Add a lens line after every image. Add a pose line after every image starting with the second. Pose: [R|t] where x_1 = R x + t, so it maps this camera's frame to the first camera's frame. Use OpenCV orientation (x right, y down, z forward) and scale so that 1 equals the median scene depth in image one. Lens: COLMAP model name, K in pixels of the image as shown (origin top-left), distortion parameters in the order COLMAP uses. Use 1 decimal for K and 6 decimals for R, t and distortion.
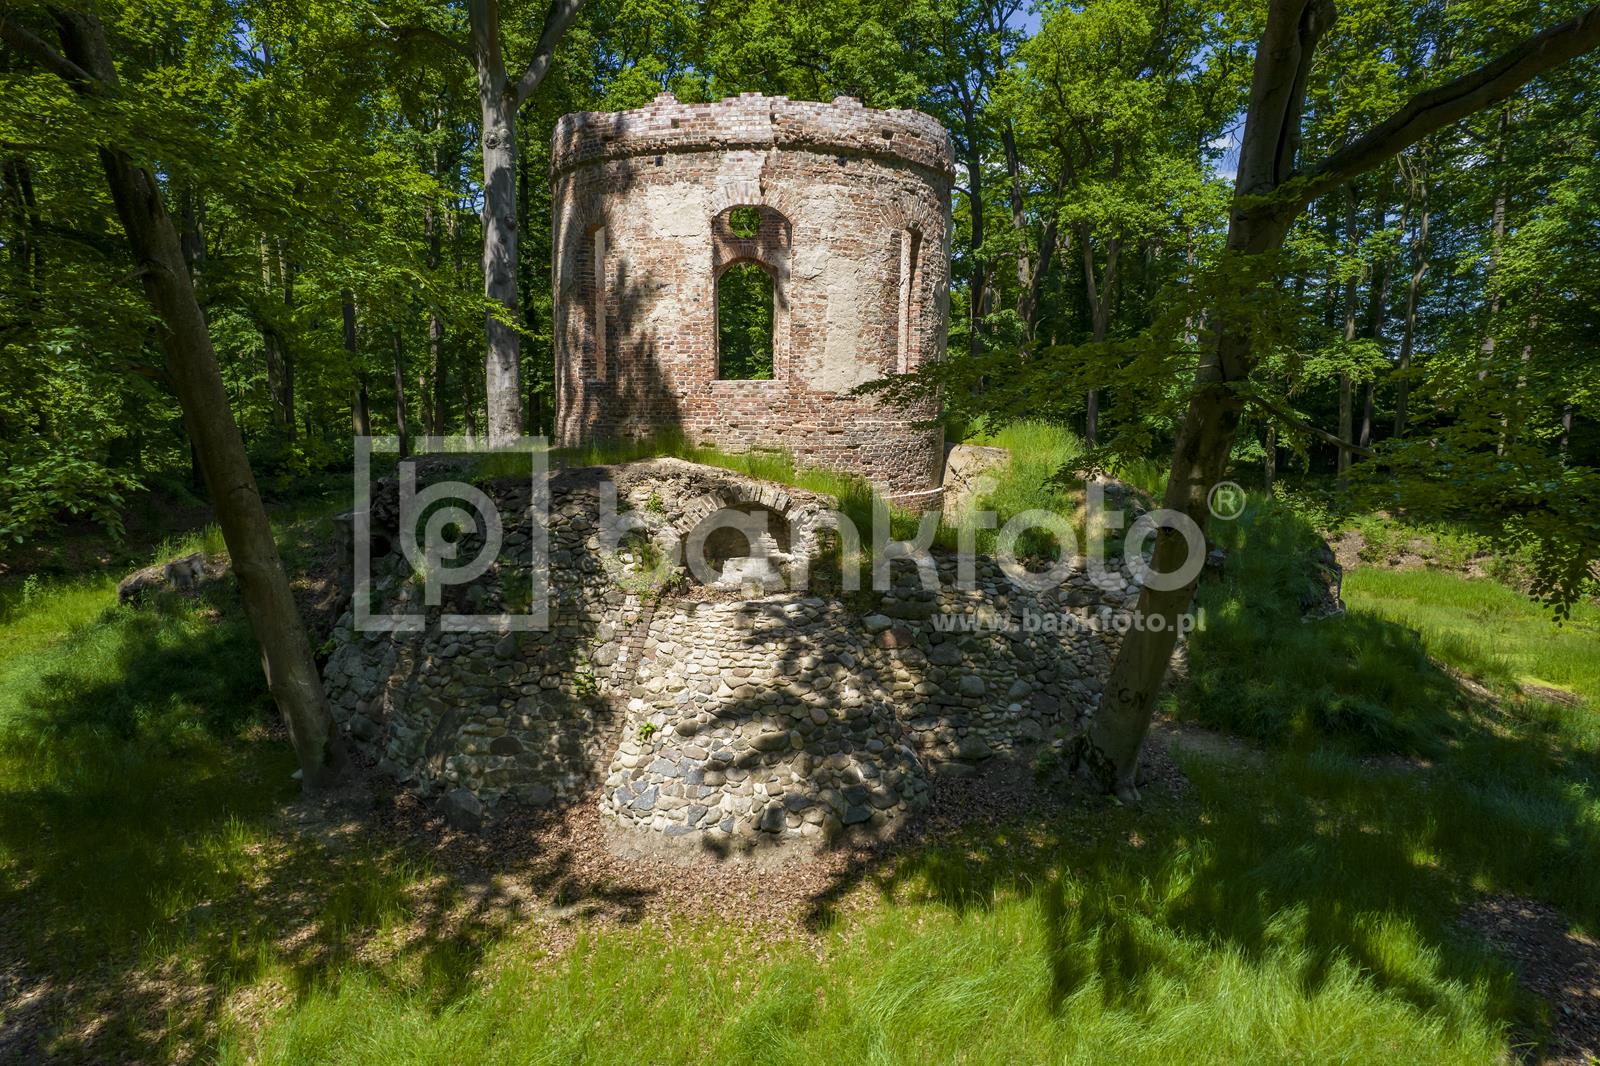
lens RADIAL K [[1221.0, 0, 804.8], [0, 1221.0, 539.5], [0, 0, 1]] dist [0.007268, 0.006417]
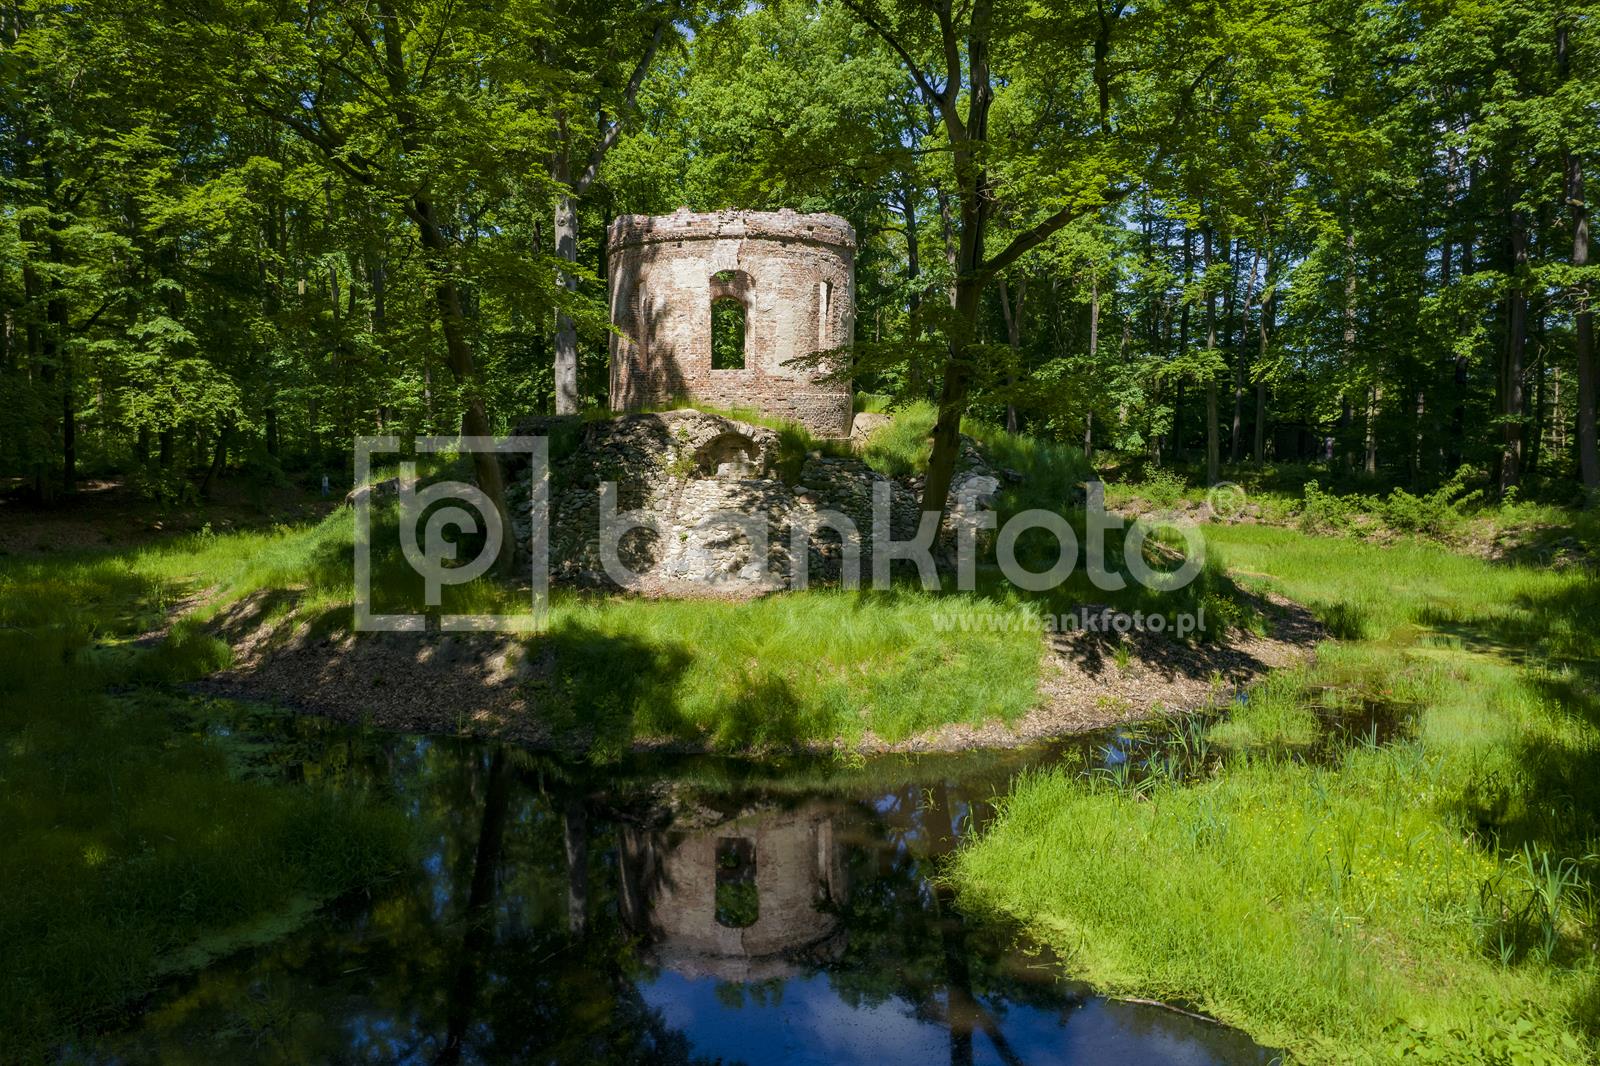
lens RADIAL K [[1221.0, 0, 795.6], [0, 1221.0, 529.6], [0, 0, 1]] dist [0.007268, 0.006417]
pose [[0.999924, -0.006869, 0.010264, 0.025808], [0.007077, 0.999769, -0.020313, 0.132237], [-0.010122, 0.020384, 0.999741, -0.728701]]
